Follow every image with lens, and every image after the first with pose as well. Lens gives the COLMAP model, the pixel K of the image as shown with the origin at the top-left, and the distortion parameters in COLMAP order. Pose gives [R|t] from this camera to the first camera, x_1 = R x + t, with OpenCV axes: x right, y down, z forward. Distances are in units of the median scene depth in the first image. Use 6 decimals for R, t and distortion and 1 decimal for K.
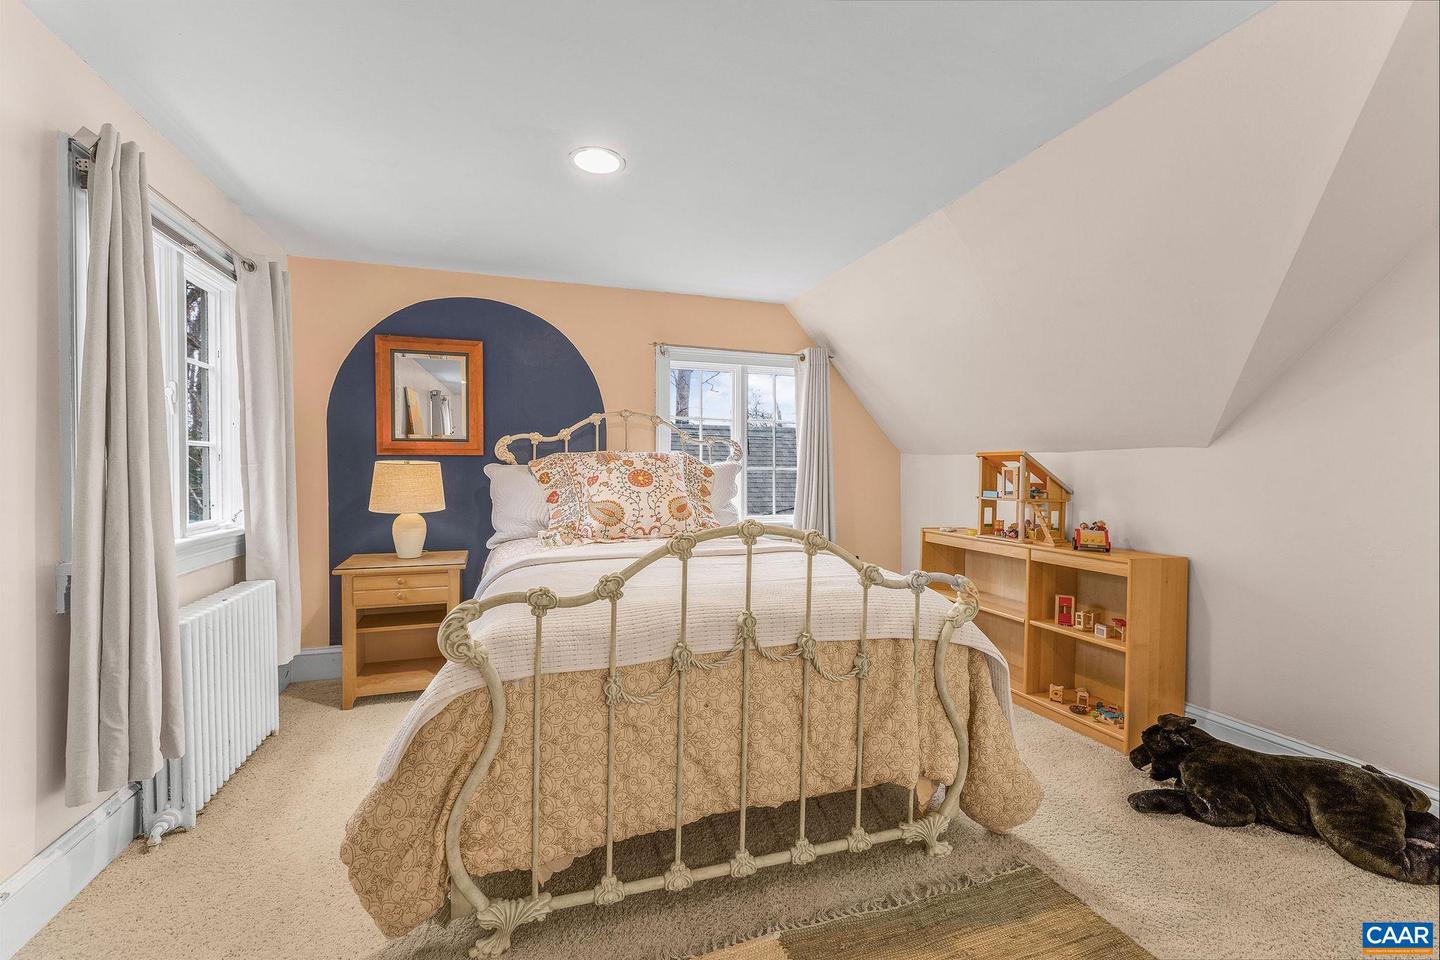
lens RADIAL K [[650.5, 0, 720.0], [0, 650.5, 480.0], [0, 0, 1]] dist [0.000013, -0.000089]
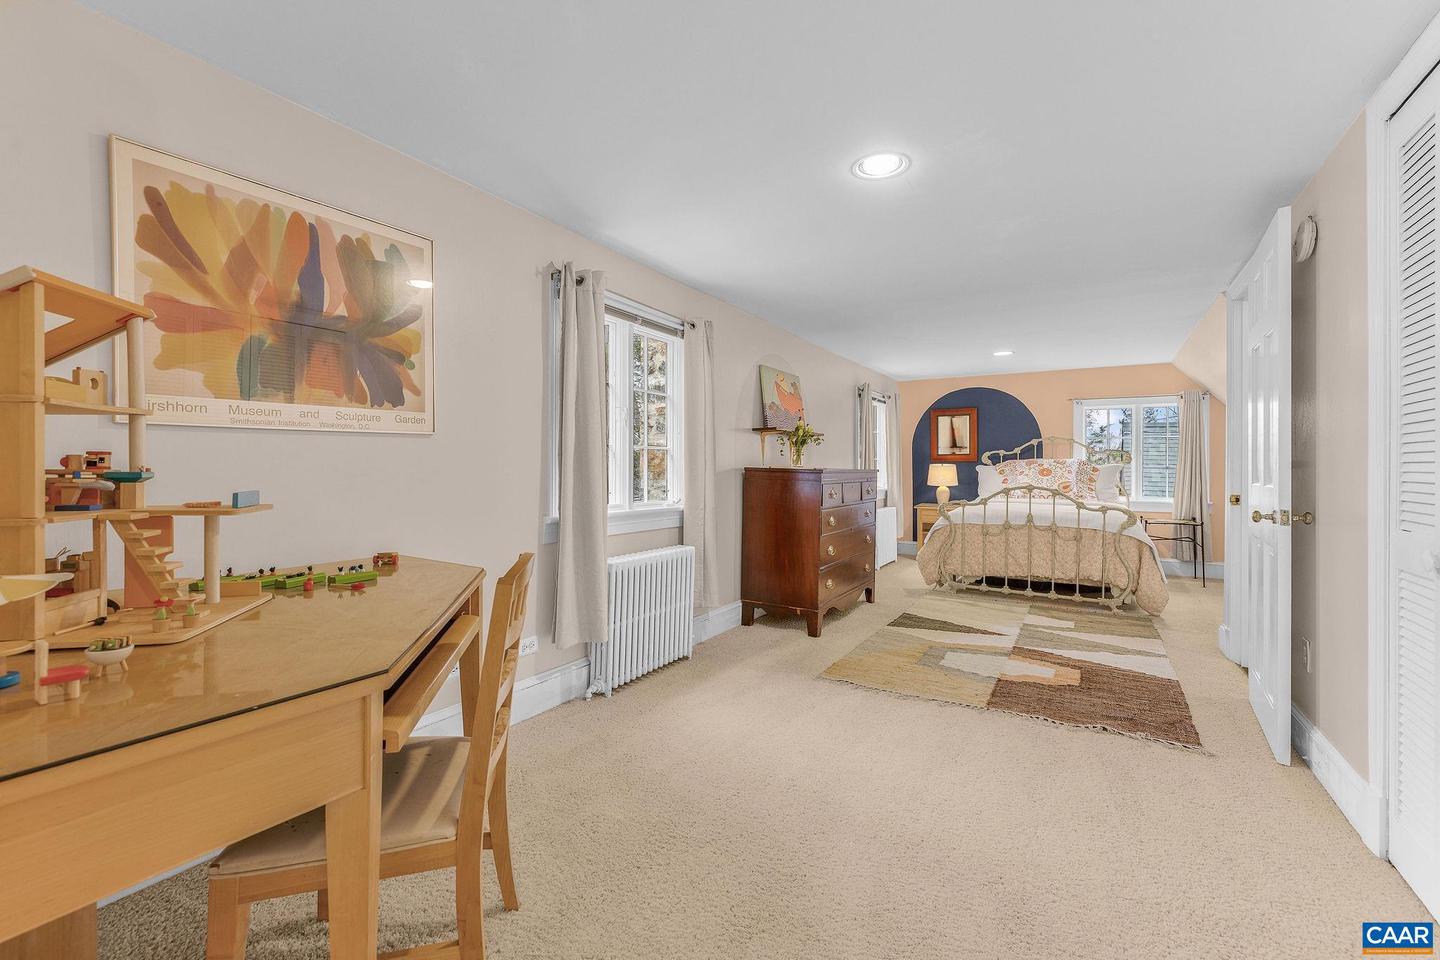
lens RADIAL K [[618.6, 0, 713.9], [0, 618.6, 474.3], [0, 0, 1]] dist [-0.046508, 0.016822]
pose [[0.662593, 0.010466, -0.748906, 0.657463], [-0.011376, 0.999928, 0.003909, 0.008757], [0.748893, 0.005929, 0.662664, -1.128072]]
